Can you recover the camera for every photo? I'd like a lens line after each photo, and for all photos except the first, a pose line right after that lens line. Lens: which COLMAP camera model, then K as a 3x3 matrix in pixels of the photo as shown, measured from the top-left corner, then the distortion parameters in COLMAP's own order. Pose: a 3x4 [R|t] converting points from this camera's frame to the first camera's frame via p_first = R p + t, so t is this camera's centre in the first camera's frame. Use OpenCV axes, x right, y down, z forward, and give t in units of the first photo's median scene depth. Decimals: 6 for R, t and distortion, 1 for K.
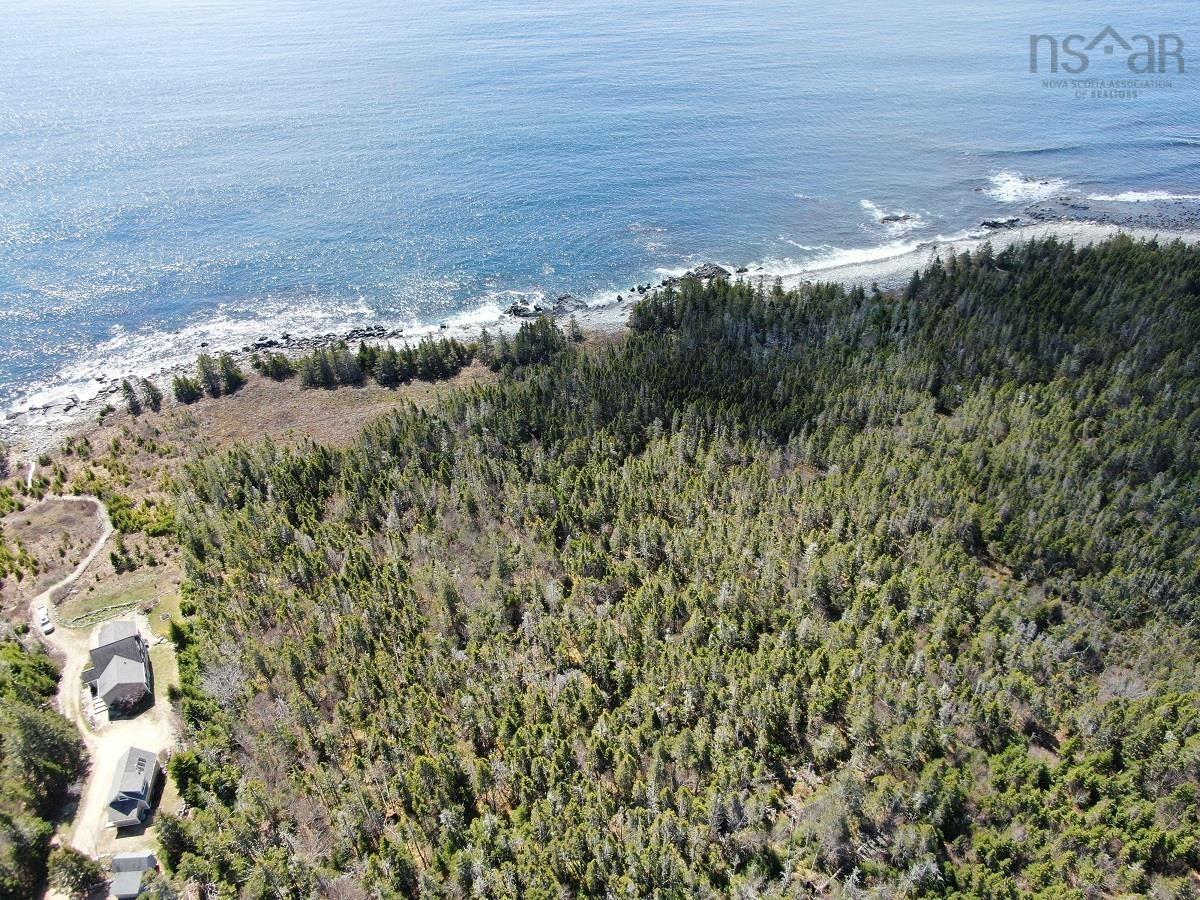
lens RADIAL K [[862.9, 0, 600.0], [0, 862.9, 450.0], [0, 0, 1]] dist [-0.018988, 0.003598]
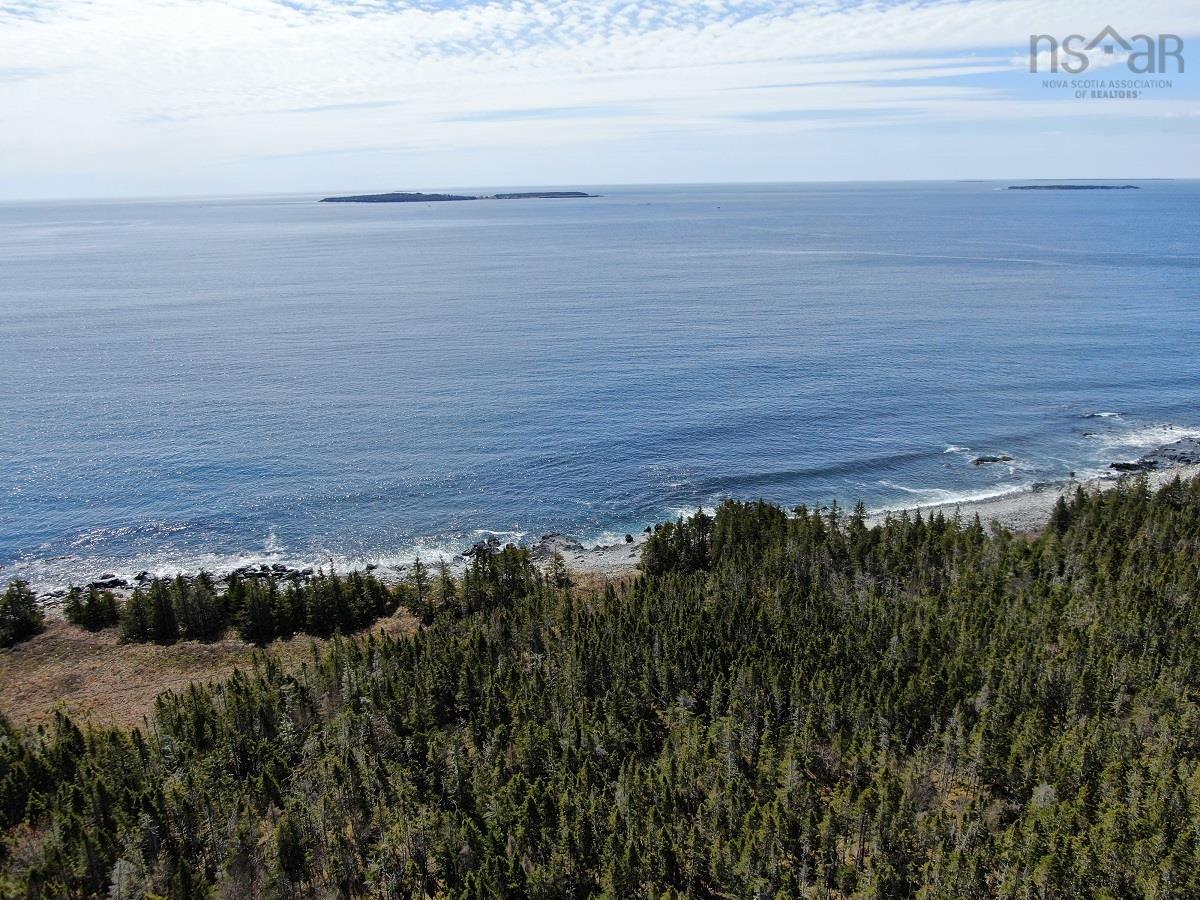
lens RADIAL K [[862.9, 0, 600.0], [0, 862.9, 450.0], [0, 0, 1]] dist [-0.018988, 0.003598]
pose [[0.999354, 0.014553, -0.032860, 0.028358], [-0.025729, 0.928109, -0.371417, 0.026110], [0.025092, 0.372023, 0.927884, 0.425088]]
